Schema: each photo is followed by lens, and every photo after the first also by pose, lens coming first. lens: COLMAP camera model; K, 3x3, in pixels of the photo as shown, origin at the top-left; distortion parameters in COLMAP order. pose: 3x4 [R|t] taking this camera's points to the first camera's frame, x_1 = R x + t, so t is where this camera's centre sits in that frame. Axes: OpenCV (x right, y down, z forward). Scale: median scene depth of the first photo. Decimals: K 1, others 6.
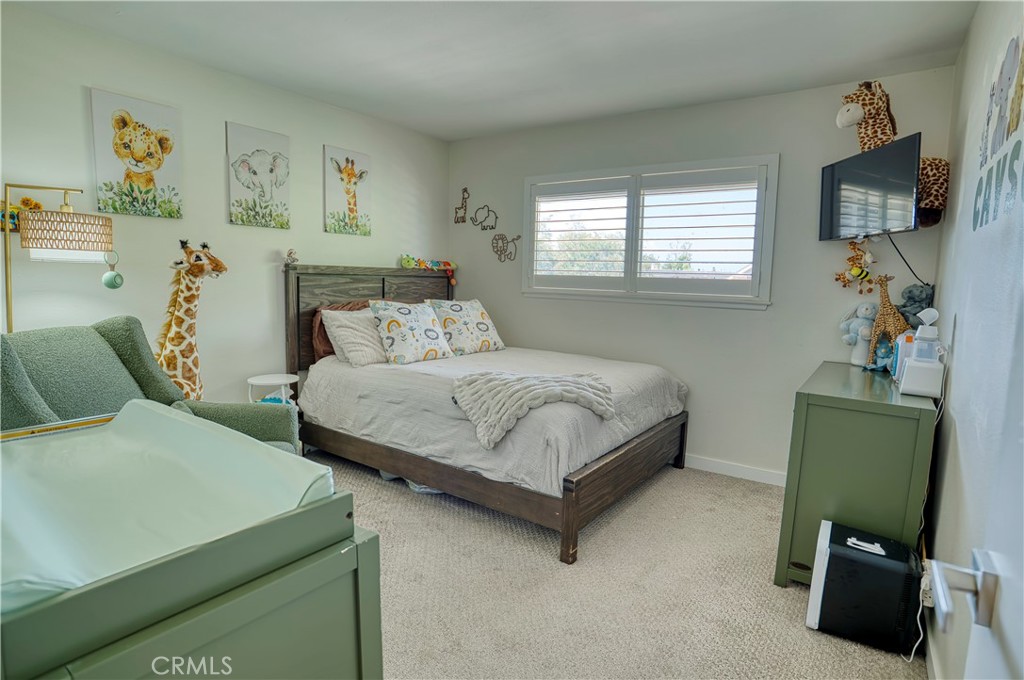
lens RADIAL K [[495.9, 0, 512.3], [0, 495.9, 344.3], [0, 0, 1]] dist [-0.082861, 0.032635]
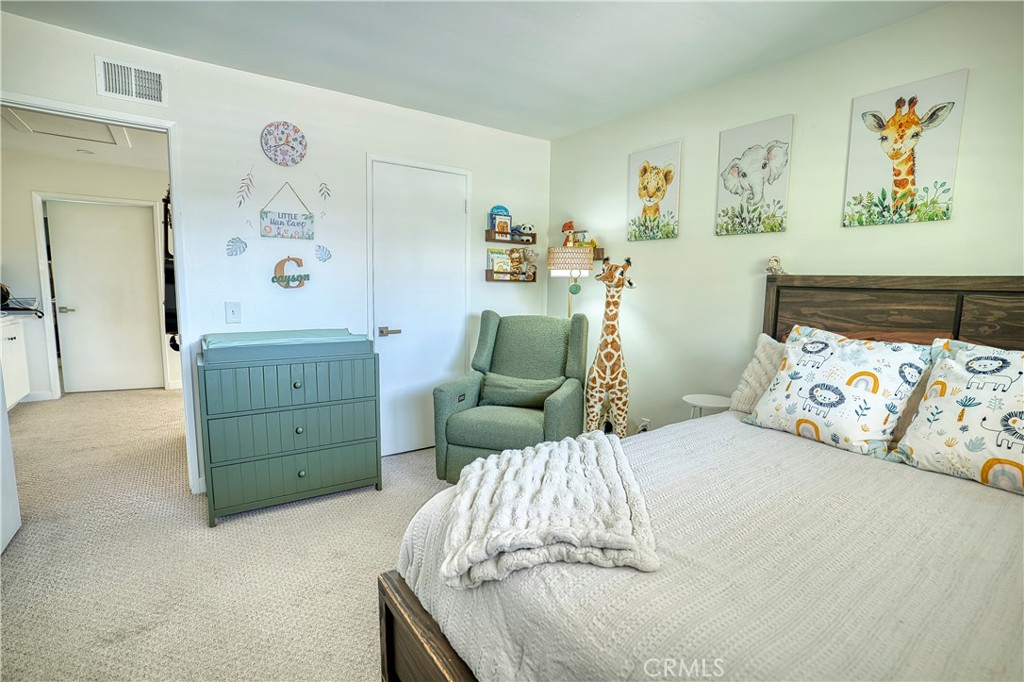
lens RADIAL K [[495.9, 0, 512.3], [0, 495.9, 345.3], [0, 0, 1]] dist [-0.082861, 0.032635]
pose [[-0.340334, 0.102520, -0.934699, 0.480923], [-0.135824, 0.978254, 0.156753, -0.122477], [0.930443, 0.180303, -0.319008, 0.914195]]
